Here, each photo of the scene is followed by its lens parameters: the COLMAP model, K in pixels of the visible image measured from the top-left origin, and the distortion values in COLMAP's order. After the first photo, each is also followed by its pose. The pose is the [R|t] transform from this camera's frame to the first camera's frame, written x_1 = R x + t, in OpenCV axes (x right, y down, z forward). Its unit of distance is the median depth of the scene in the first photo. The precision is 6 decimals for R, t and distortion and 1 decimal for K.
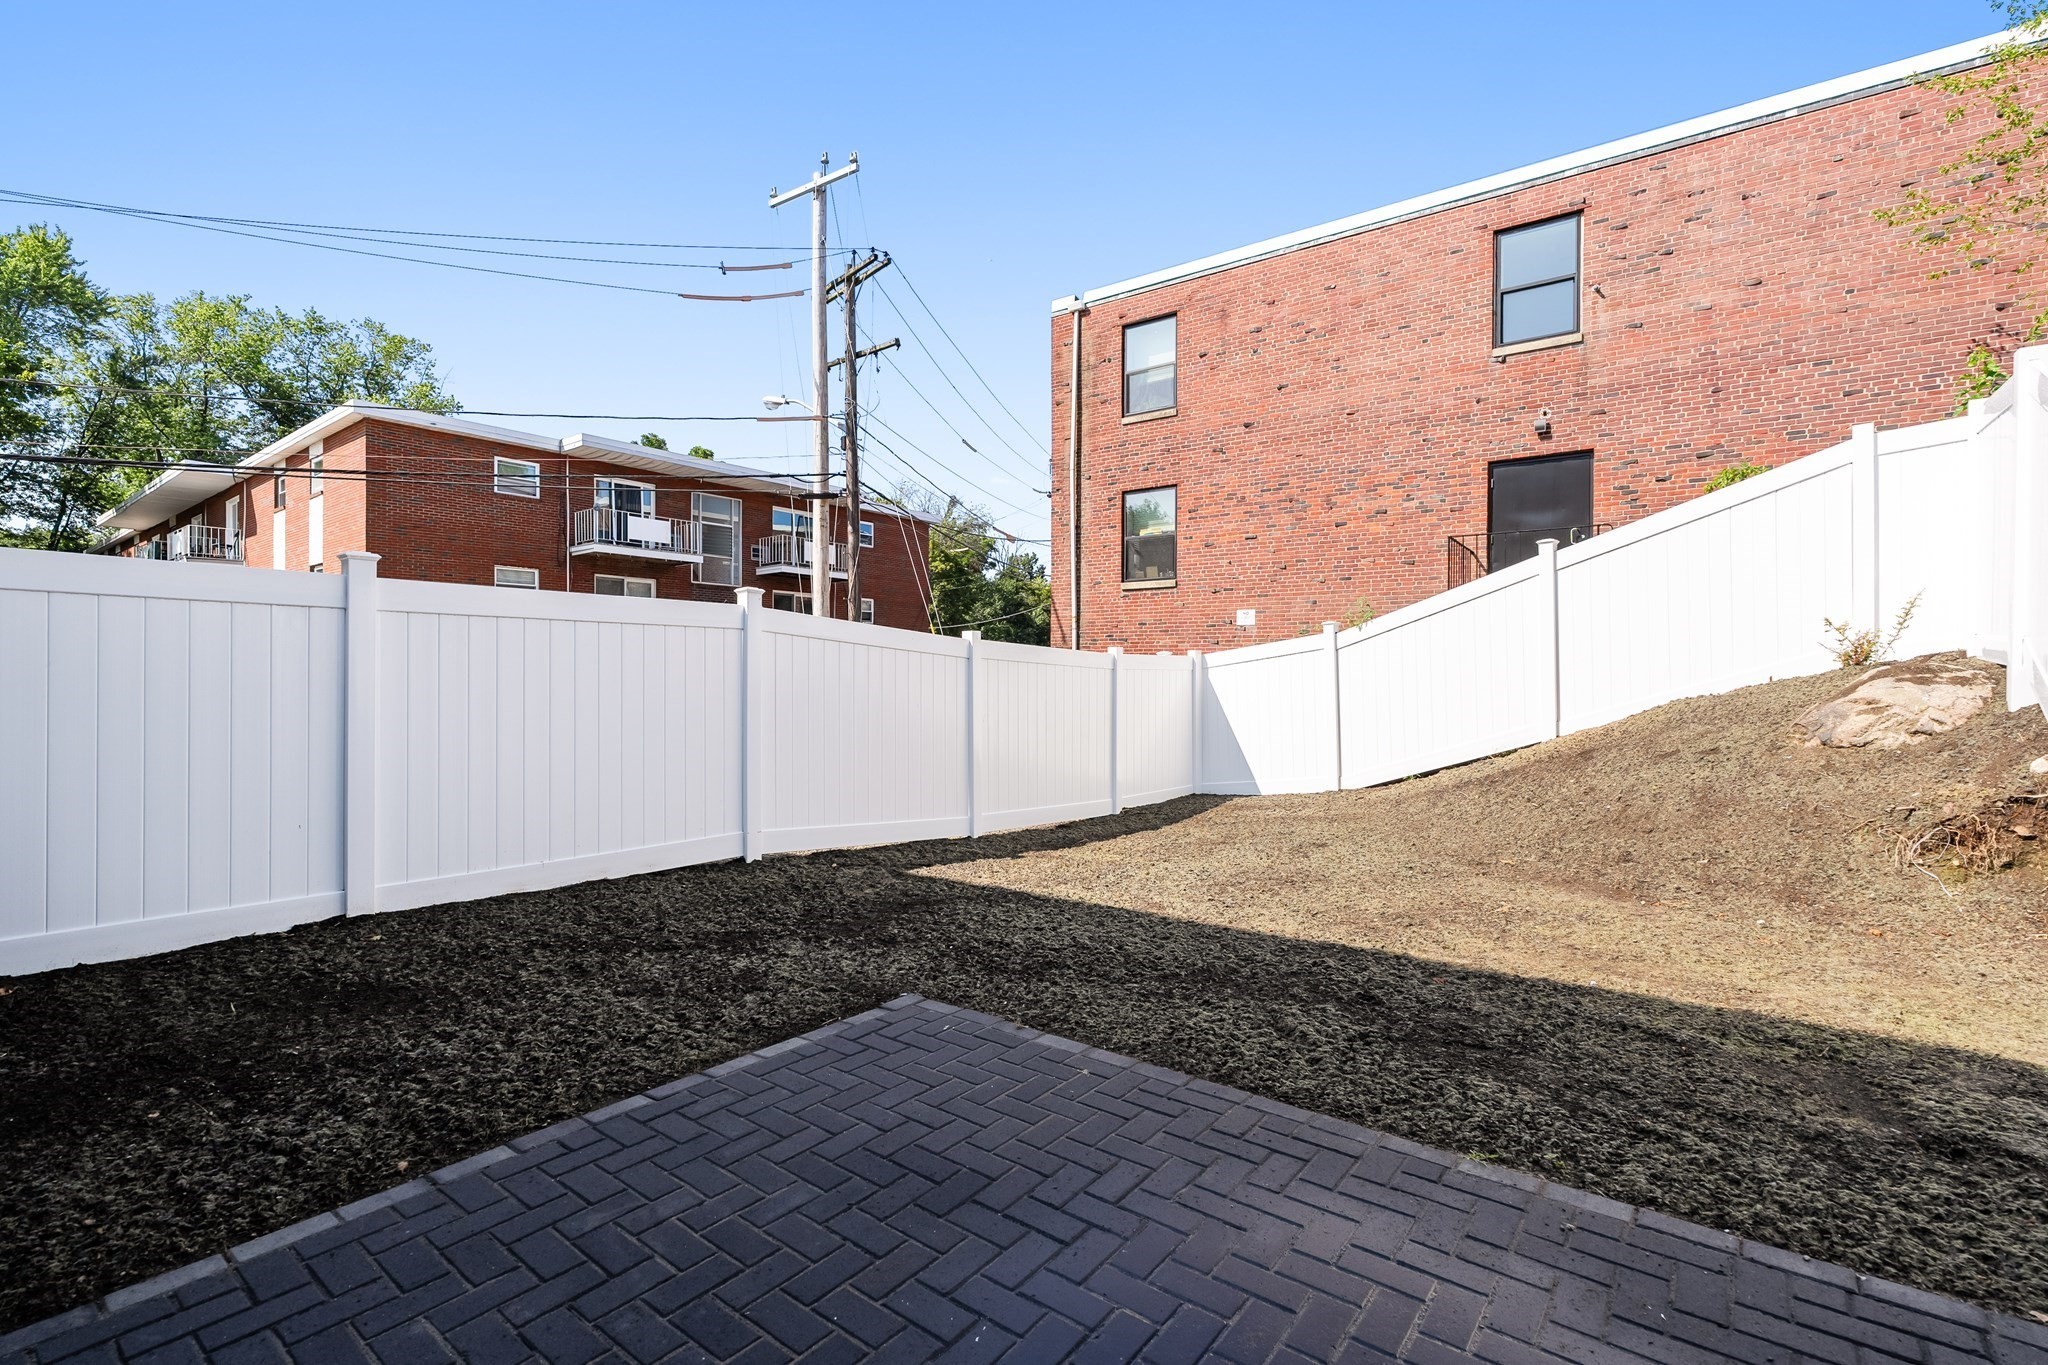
lens RADIAL K [[924.0, 0, 1017.2], [0, 924.0, 689.2], [0, 0, 1]] dist [0.001691, -0.001239]
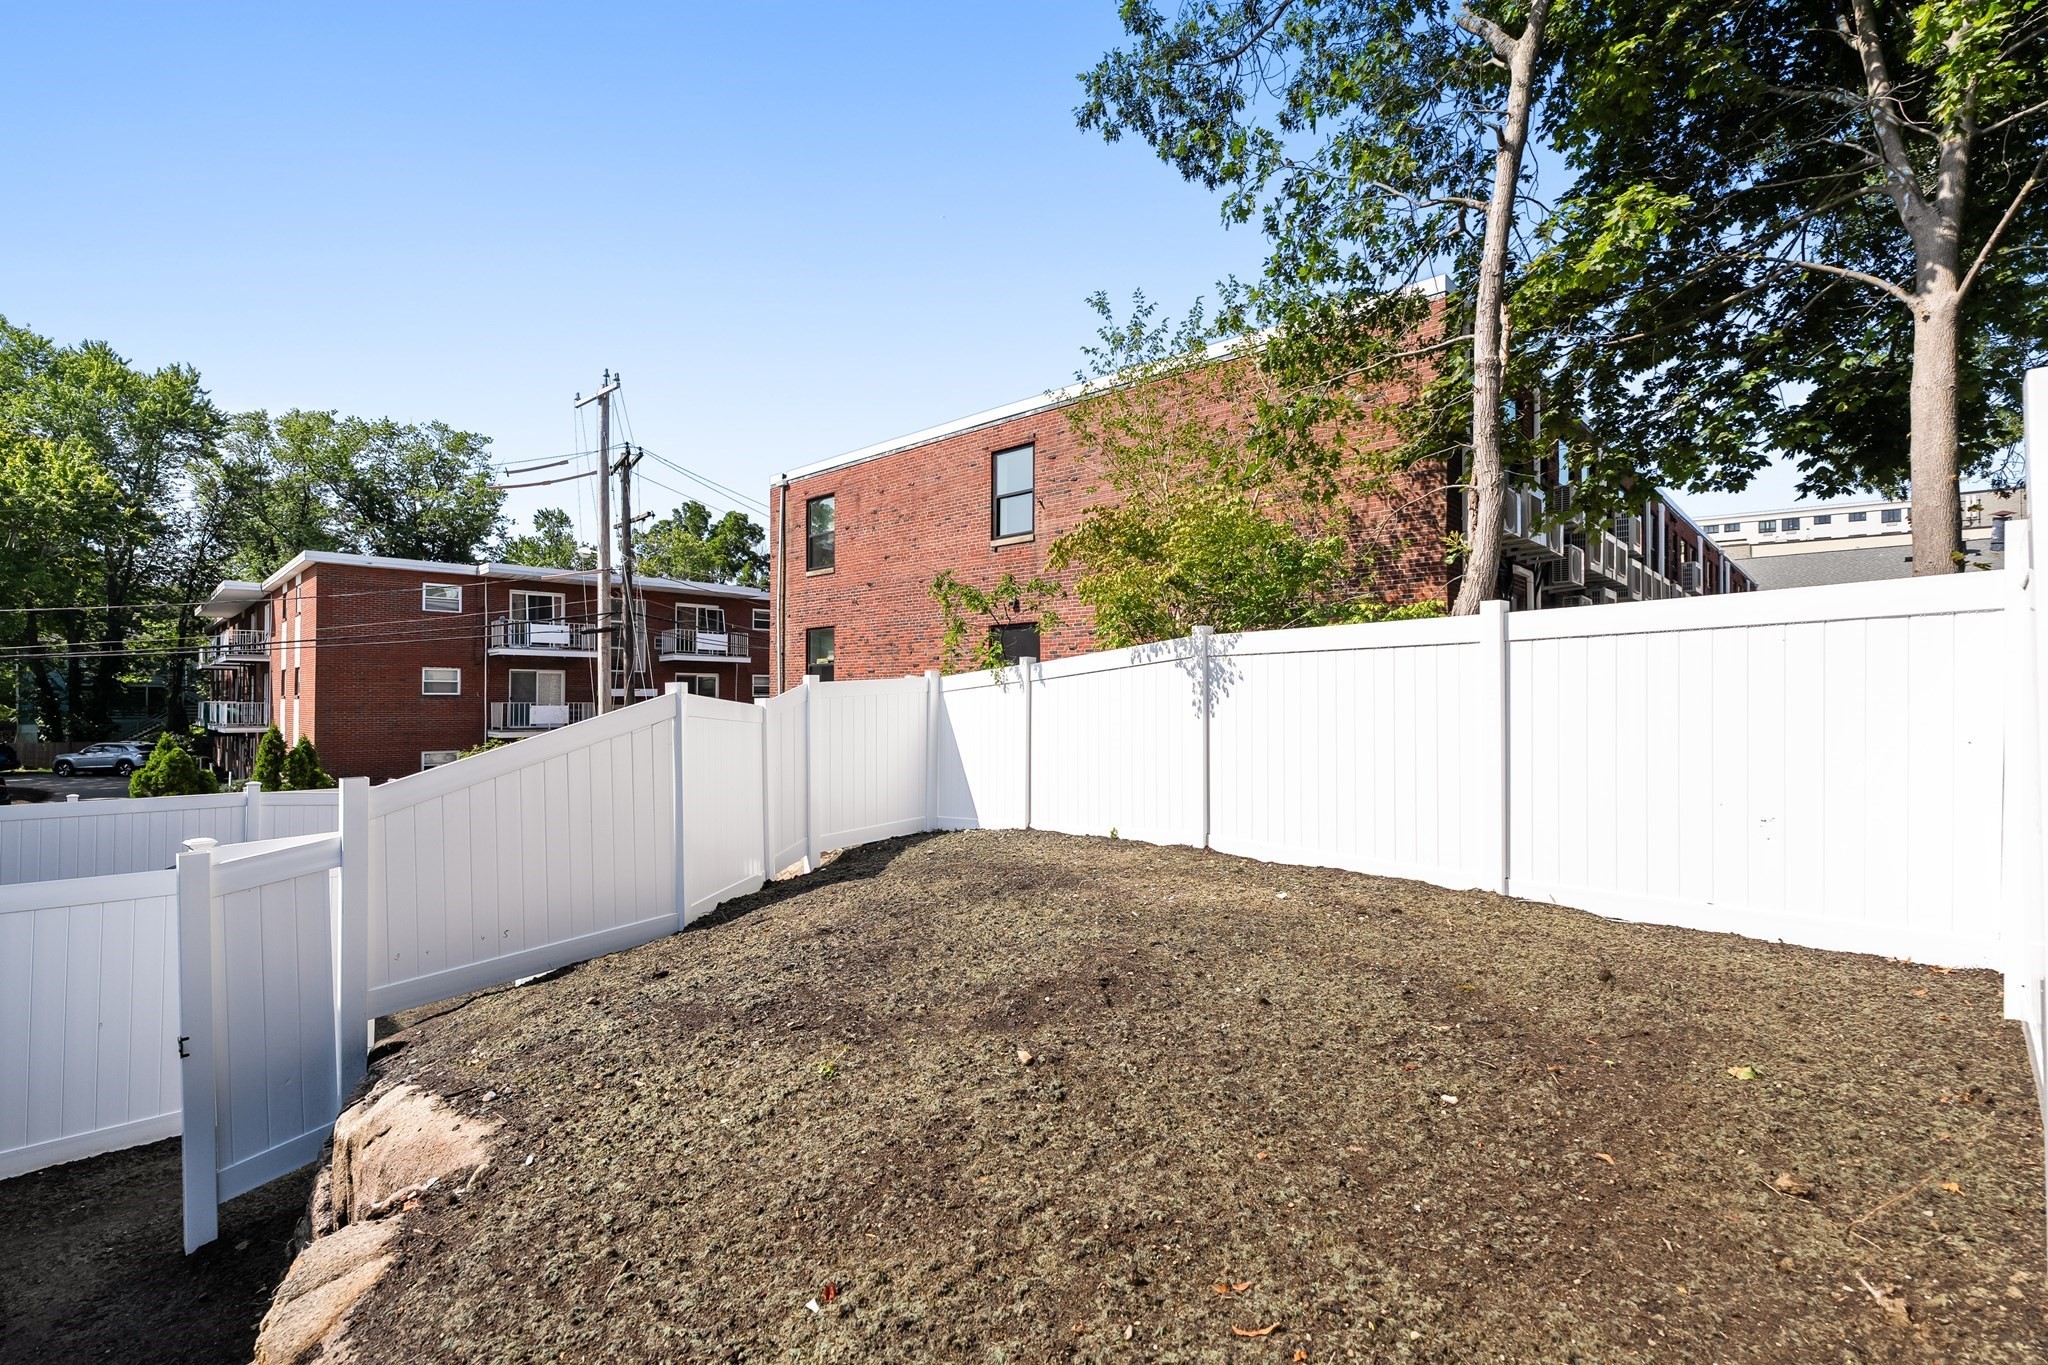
lens RADIAL K [[924.0, 0, 1037.3], [0, 924.0, 684.3], [0, 0, 1]] dist [0.001691, -0.001239]
pose [[0.994358, -0.010724, -0.105532, 0.548938], [0.008118, 0.999652, -0.025087, -0.097776], [0.105764, 0.024089, 0.994099, -0.234807]]
